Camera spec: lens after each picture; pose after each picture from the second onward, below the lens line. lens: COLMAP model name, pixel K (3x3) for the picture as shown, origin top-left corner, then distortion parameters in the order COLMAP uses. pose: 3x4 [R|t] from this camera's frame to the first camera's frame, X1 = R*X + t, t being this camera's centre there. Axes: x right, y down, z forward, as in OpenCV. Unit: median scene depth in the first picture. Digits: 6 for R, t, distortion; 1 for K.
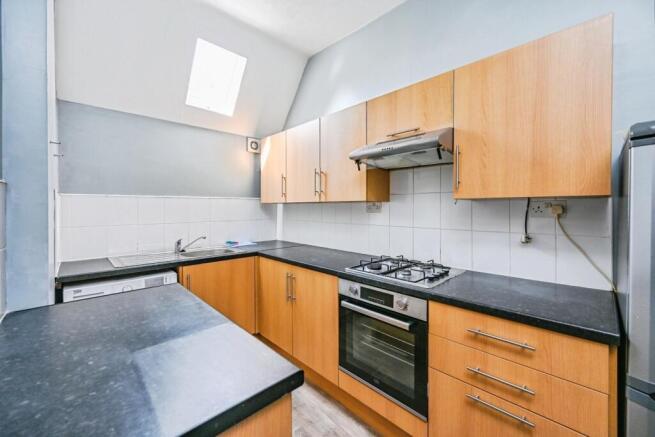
lens RADIAL K [[264.3, 0, 336.1], [0, 264.3, 207.3], [0, 0, 1]] dist [-0.002809, -0.000247]
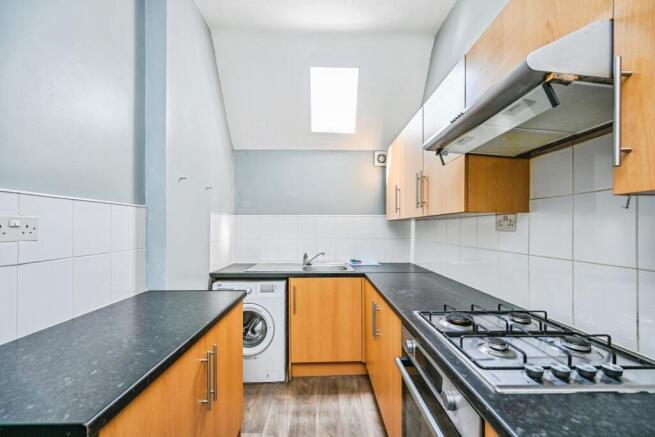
lens RADIAL K [[264.3, 0, 328.5], [0, 264.3, 224.0], [0, 0, 1]] dist [-0.002809, -0.000247]
pose [[0.728595, -0.006742, -0.684911, 0.242172], [-0.001526, 0.999933, -0.011465, 0.010108], [0.684943, 0.009398, 0.728536, 0.248752]]
